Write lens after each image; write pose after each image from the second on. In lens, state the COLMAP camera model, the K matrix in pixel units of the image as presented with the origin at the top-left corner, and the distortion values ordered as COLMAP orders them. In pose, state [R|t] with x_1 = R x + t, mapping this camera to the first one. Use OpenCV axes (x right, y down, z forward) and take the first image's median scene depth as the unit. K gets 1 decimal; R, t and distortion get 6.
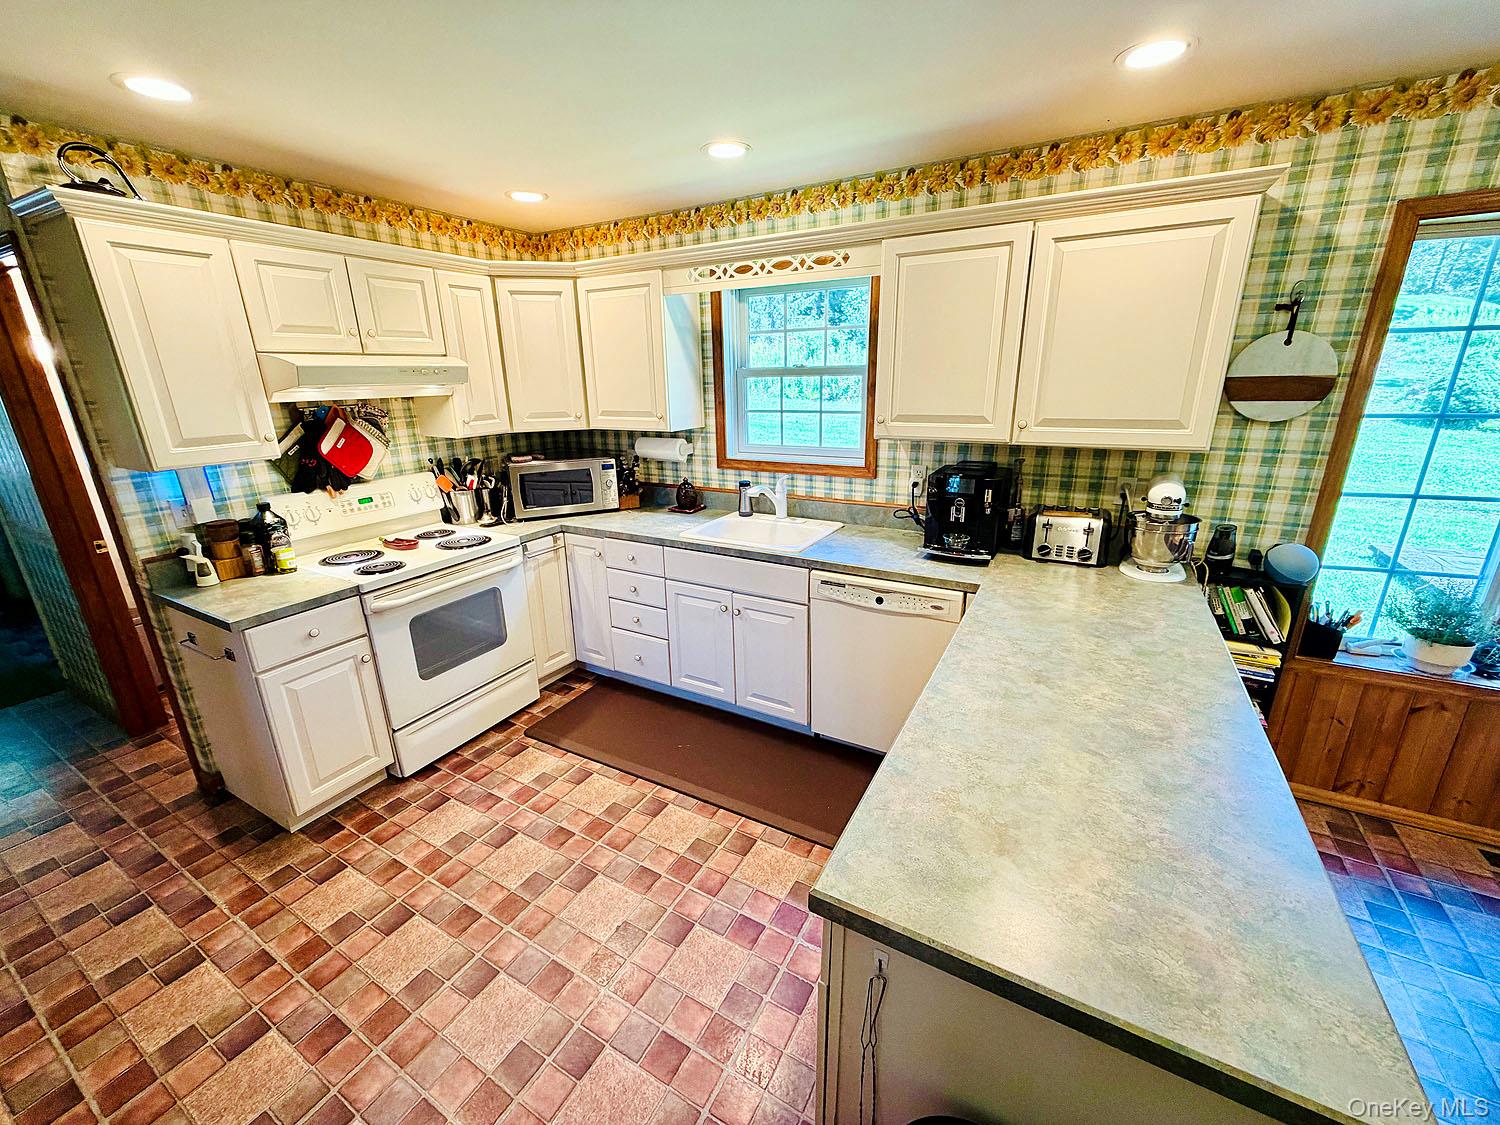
lens RADIAL K [[600.4, 0, 749.8], [0, 600.4, 556.1], [0, 0, 1]] dist [-0.001443, 0.001573]
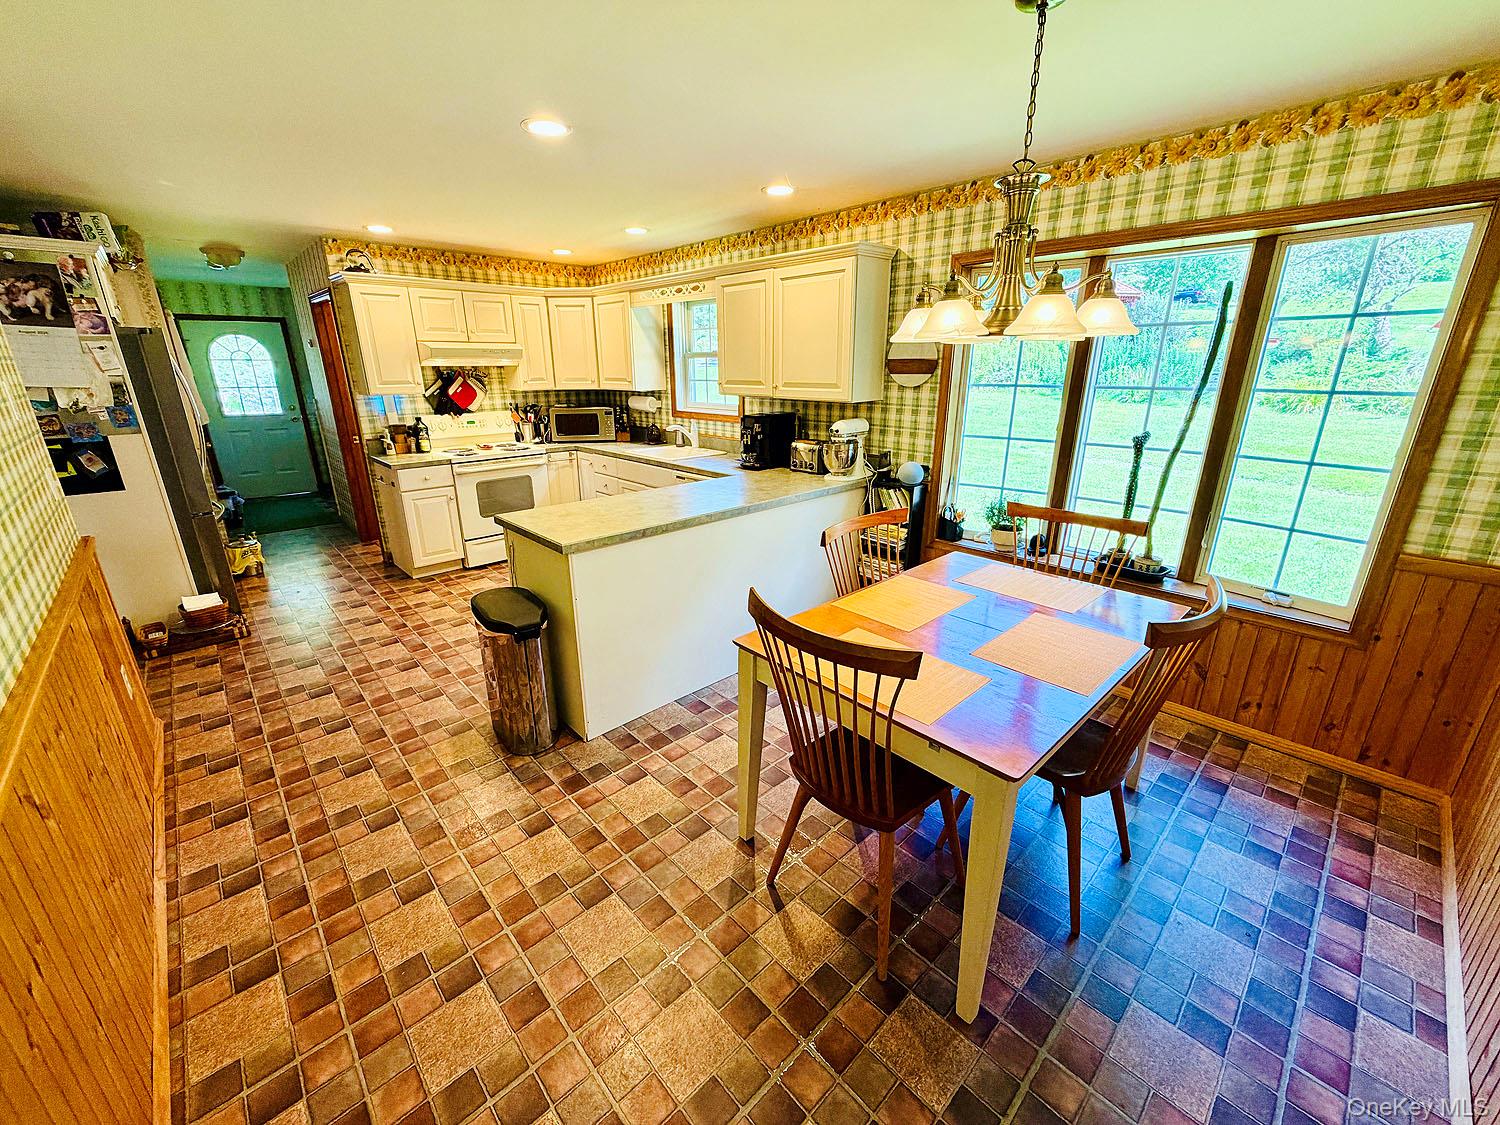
lens RADIAL K [[600.4, 0, 754.2], [0, 600.4, 559.2], [0, 0, 1]] dist [-0.001443, 0.001573]
pose [[0.956656, 0.105280, -0.271525, 0.724968], [-0.100978, 0.994442, 0.029806, 0.179937], [0.273153, -0.001096, 0.961970, -0.522686]]
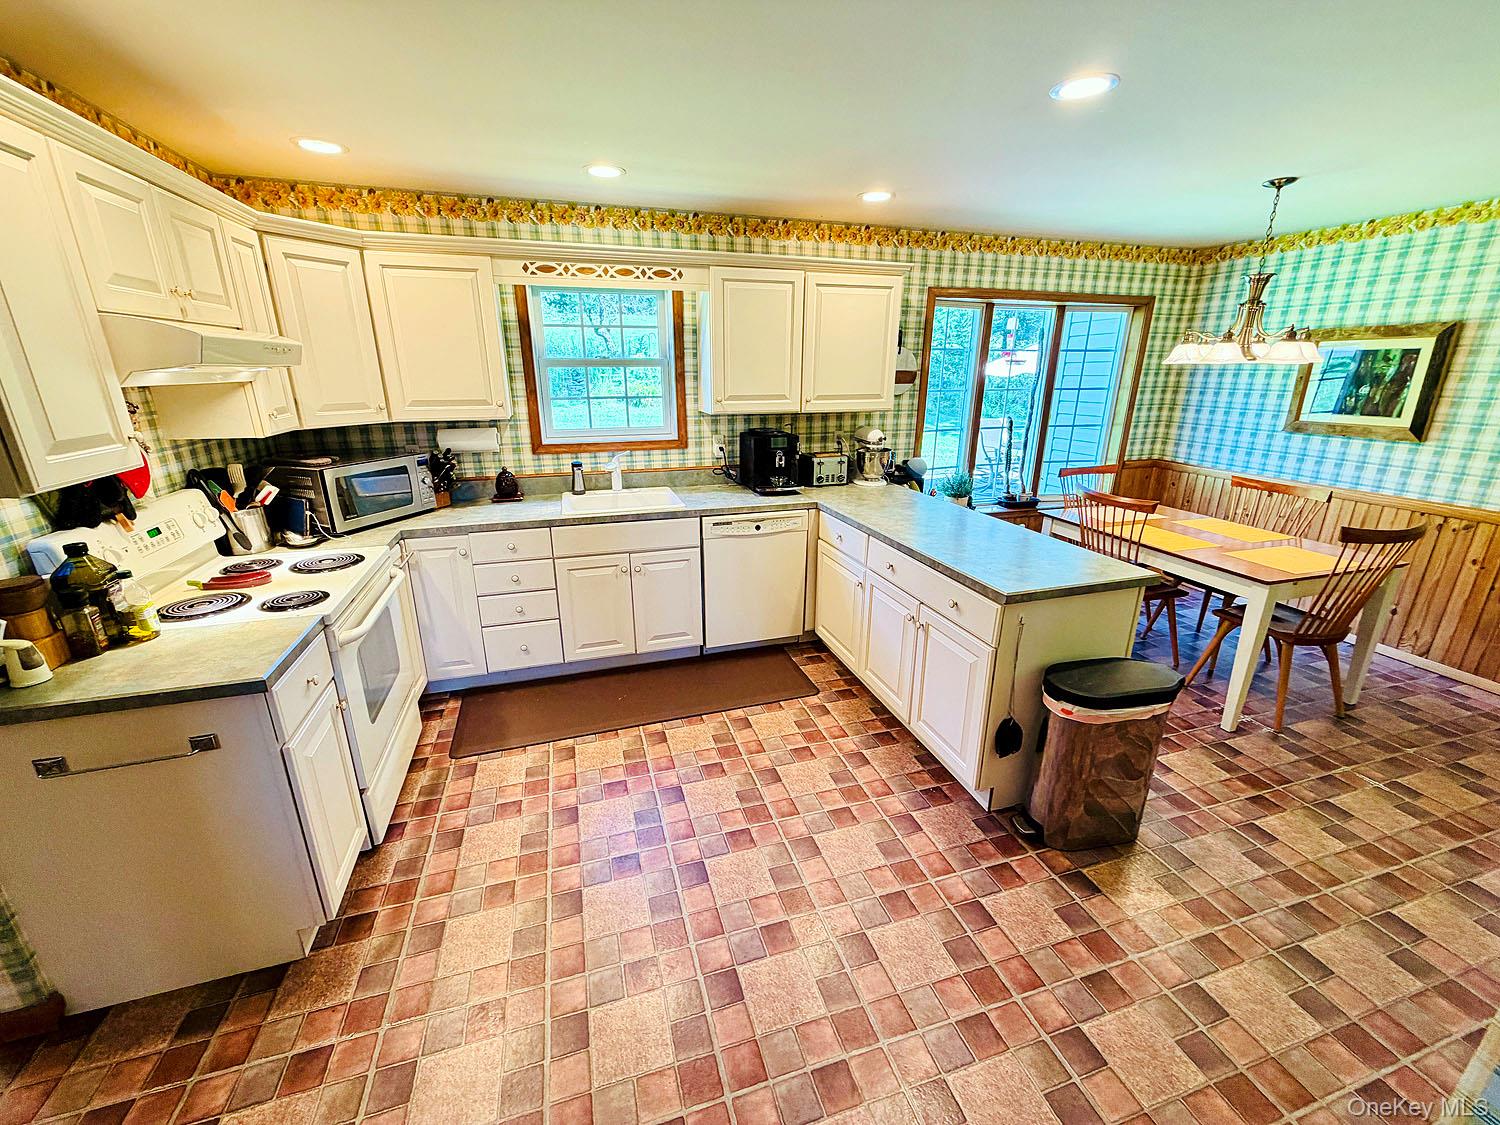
lens RADIAL K [[600.4, 0, 747.6], [0, 600.4, 554.3], [0, 0, 1]] dist [-0.001443, 0.001573]
pose [[0.683762, -0.198933, 0.702065, -0.664628], [0.200752, 0.976278, 0.081114, 0.013700], [-0.701547, 0.085478, 0.707478, 0.028680]]
